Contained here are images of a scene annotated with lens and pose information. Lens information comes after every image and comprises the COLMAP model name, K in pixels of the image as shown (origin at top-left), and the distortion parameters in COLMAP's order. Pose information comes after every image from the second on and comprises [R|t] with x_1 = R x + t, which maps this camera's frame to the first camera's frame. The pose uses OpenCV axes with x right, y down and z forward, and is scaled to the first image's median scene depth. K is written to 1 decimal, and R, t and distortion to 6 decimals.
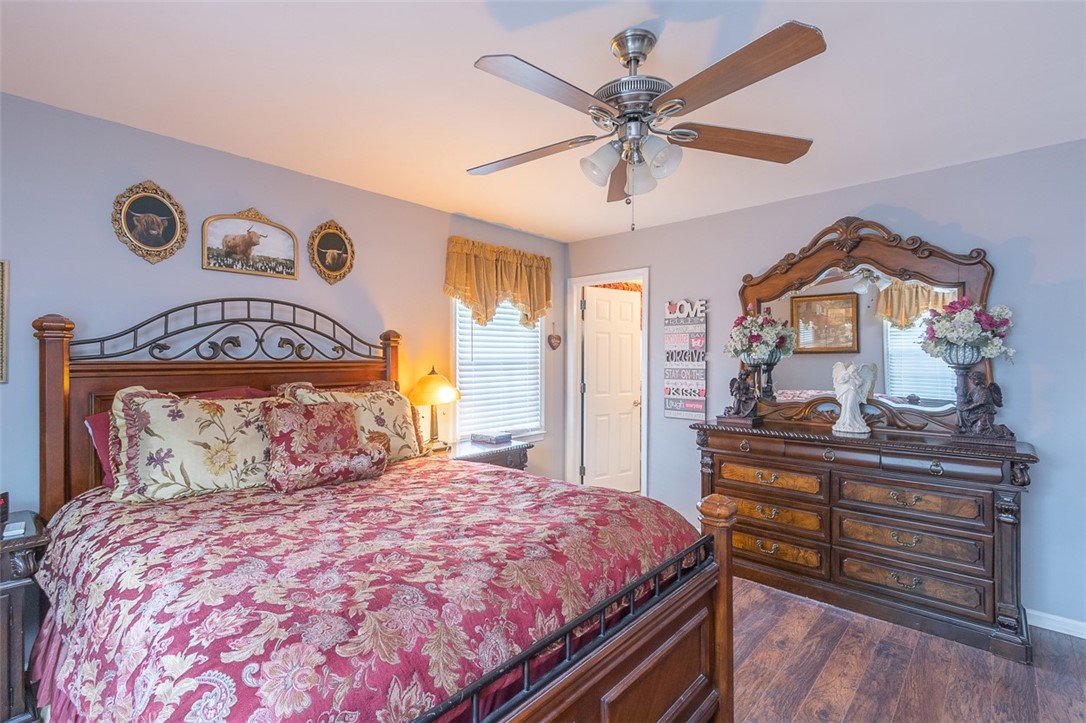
lens RADIAL K [[500.2, 0, 532.7], [0, 500.2, 359.3], [0, 0, 1]] dist [-0.000517, -0.000944]
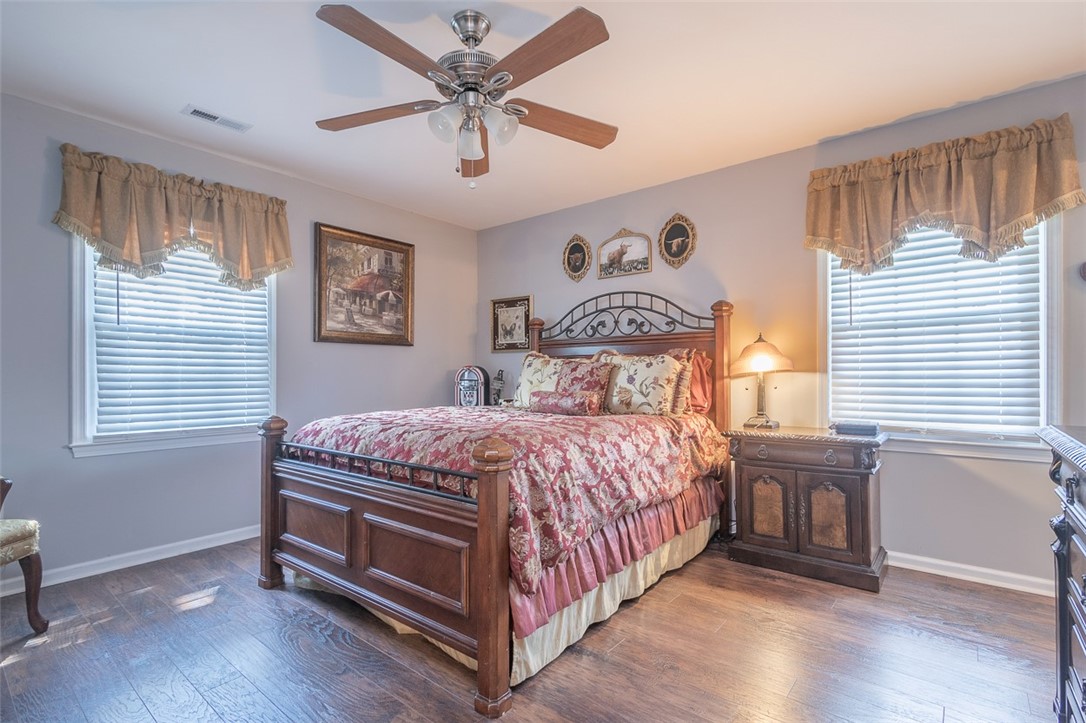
lens RADIAL K [[500.2, 0, 533.3], [0, 500.2, 369.2], [0, 0, 1]] dist [-0.000517, -0.000944]
pose [[0.061483, -0.006394, -0.998088, 0.805701], [0.002456, 0.999977, -0.006255, 0.099026], [0.998105, -0.002066, 0.061497, 0.649088]]
